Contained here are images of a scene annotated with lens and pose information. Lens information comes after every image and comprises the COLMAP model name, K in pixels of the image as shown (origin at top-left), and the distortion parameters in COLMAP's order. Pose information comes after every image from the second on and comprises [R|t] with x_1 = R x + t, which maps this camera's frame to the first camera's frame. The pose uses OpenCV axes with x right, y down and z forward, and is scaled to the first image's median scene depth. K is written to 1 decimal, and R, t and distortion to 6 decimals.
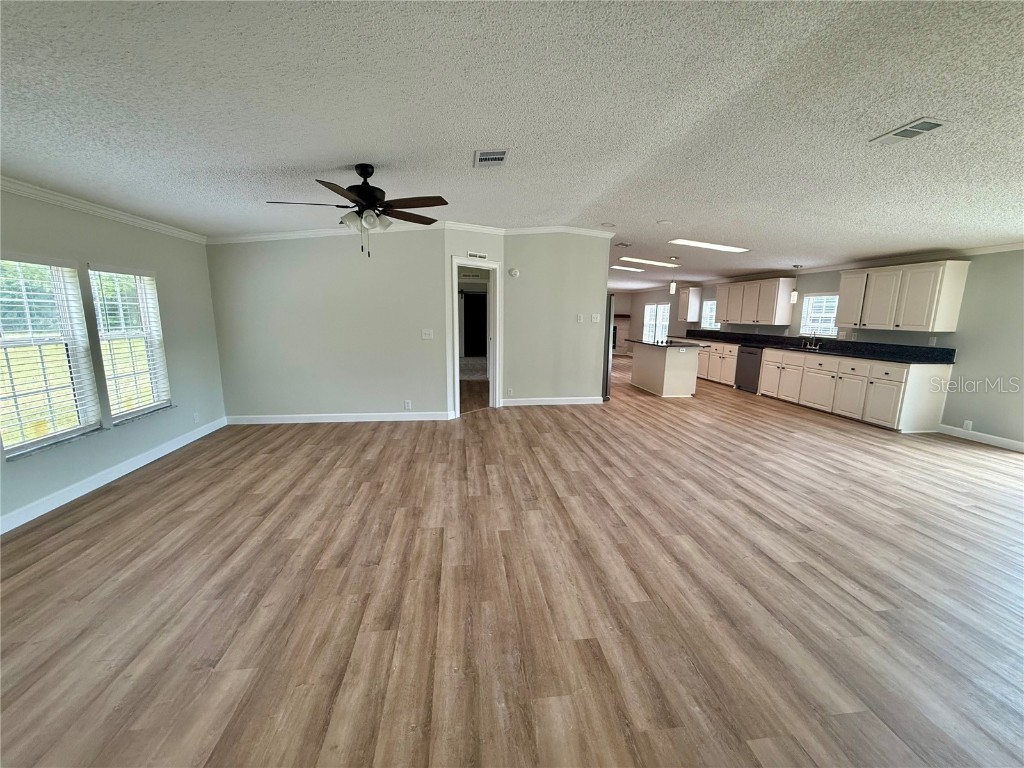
lens RADIAL K [[407.7, 0, 509.2], [0, 407.7, 385.6], [0, 0, 1]] dist [-0.001043, -0.000470]
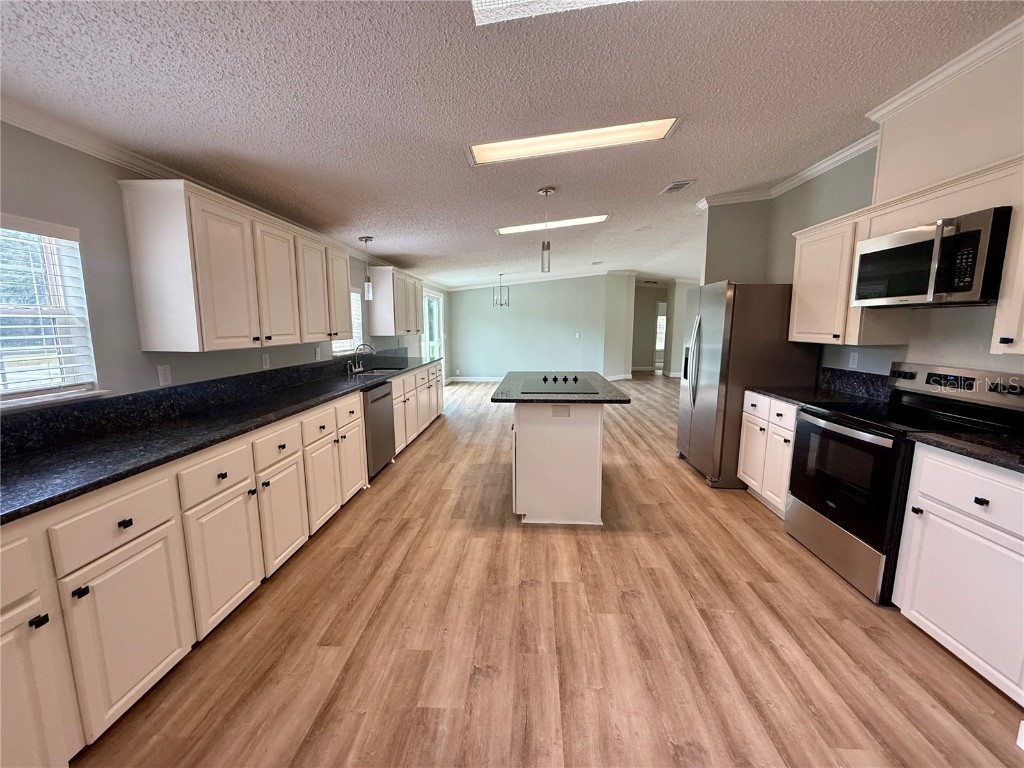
lens RADIAL K [[408.6, 0, 509.6], [0, 408.6, 384.3], [0, 0, 1]] dist [-0.000673, 0.000333]
pose [[-0.984146, -0.034248, 0.174020, 0.784495], [0.022183, 0.949705, 0.312359, -0.541082], [-0.175965, 0.311267, -0.933889, 3.155064]]
